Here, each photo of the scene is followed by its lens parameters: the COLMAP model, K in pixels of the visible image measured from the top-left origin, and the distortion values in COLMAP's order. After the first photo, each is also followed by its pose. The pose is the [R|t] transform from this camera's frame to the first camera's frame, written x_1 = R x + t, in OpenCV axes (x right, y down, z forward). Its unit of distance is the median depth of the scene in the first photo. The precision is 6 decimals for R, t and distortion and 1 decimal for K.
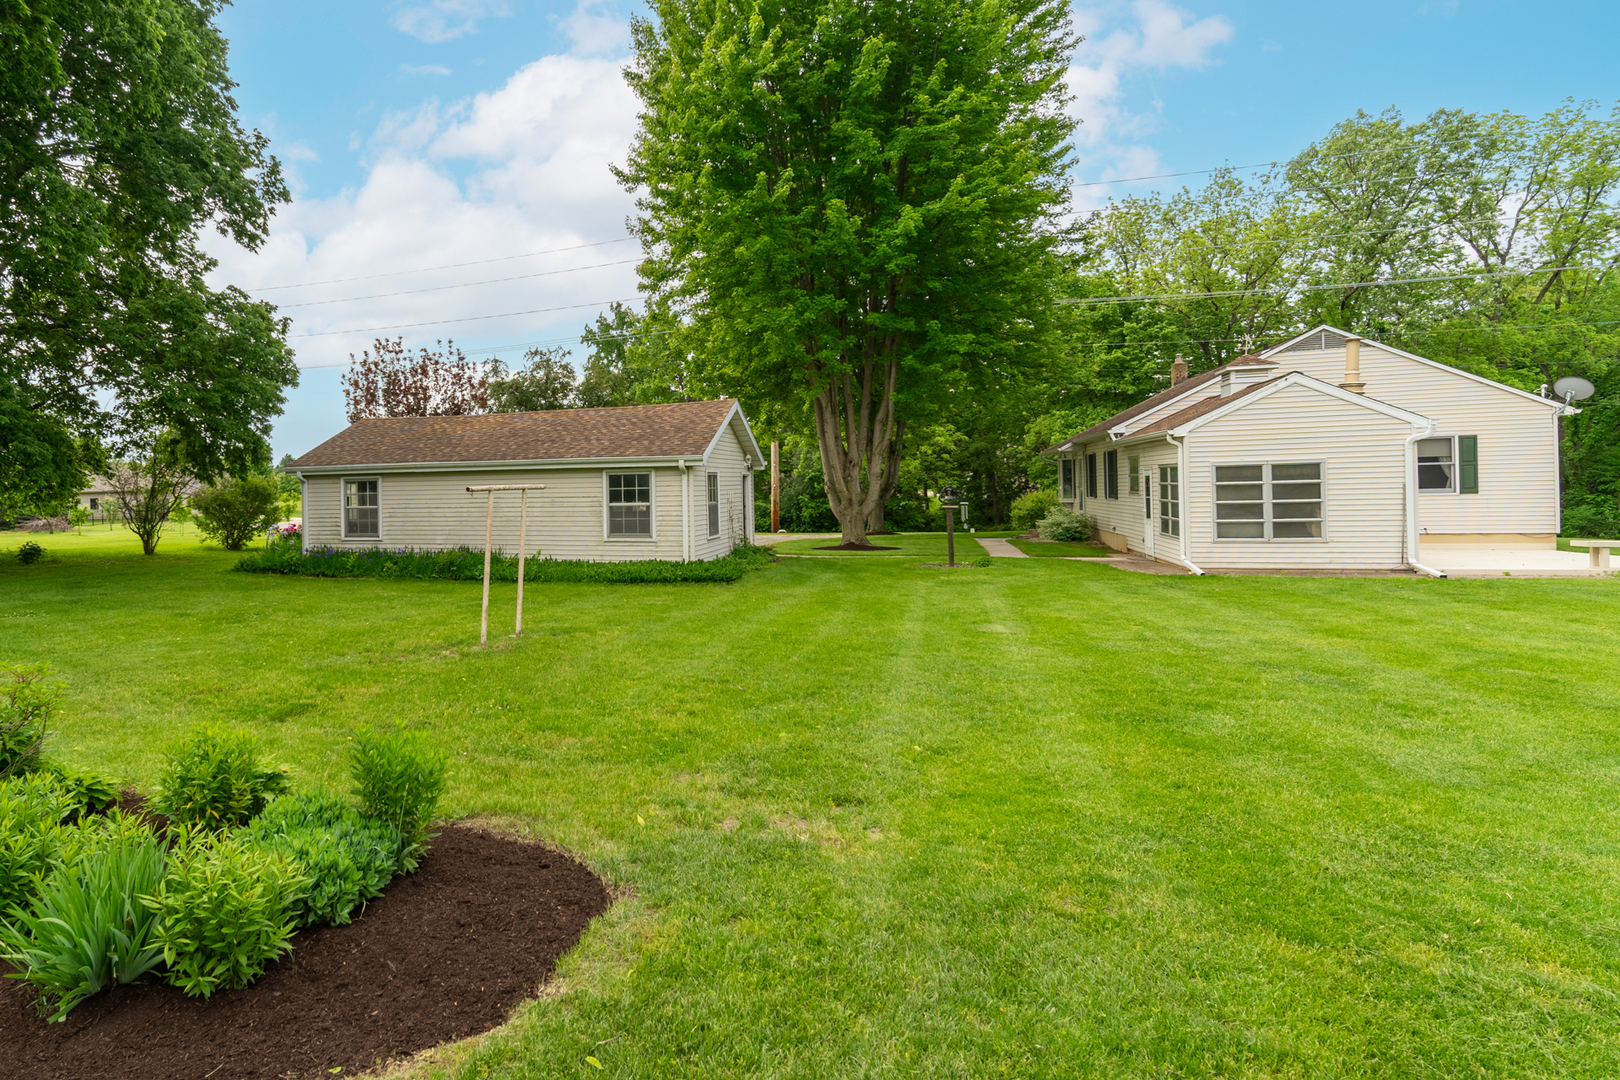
lens RADIAL K [[826.2, 0, 809.9], [0, 826.2, 508.9], [0, 0, 1]] dist [0.001087, 0.000381]
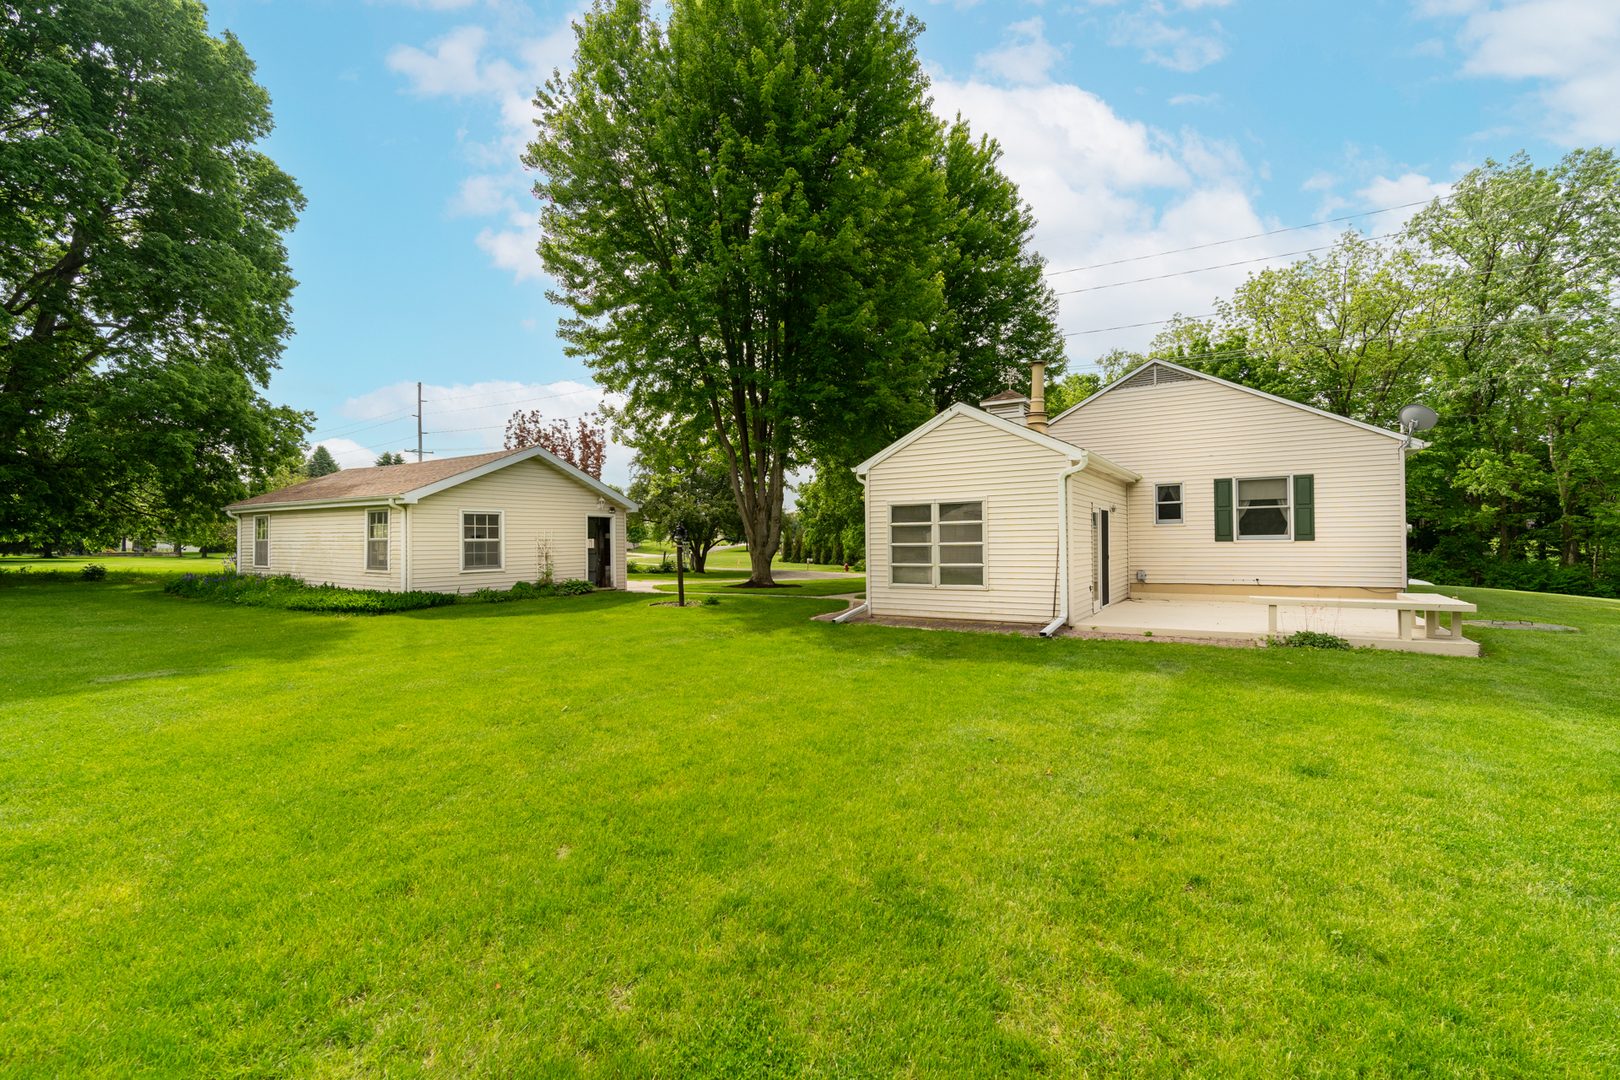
lens RADIAL K [[698.8, 0, 810.0], [0, 698.8, 540.0], [0, 0, 1]] dist [0.018411, -0.000063]
pose [[0.982121, 0.013507, -0.187763, 0.538476], [-0.016370, 0.999772, -0.013702, -0.000805], [0.187535, 0.016531, 0.982119, 0.207837]]
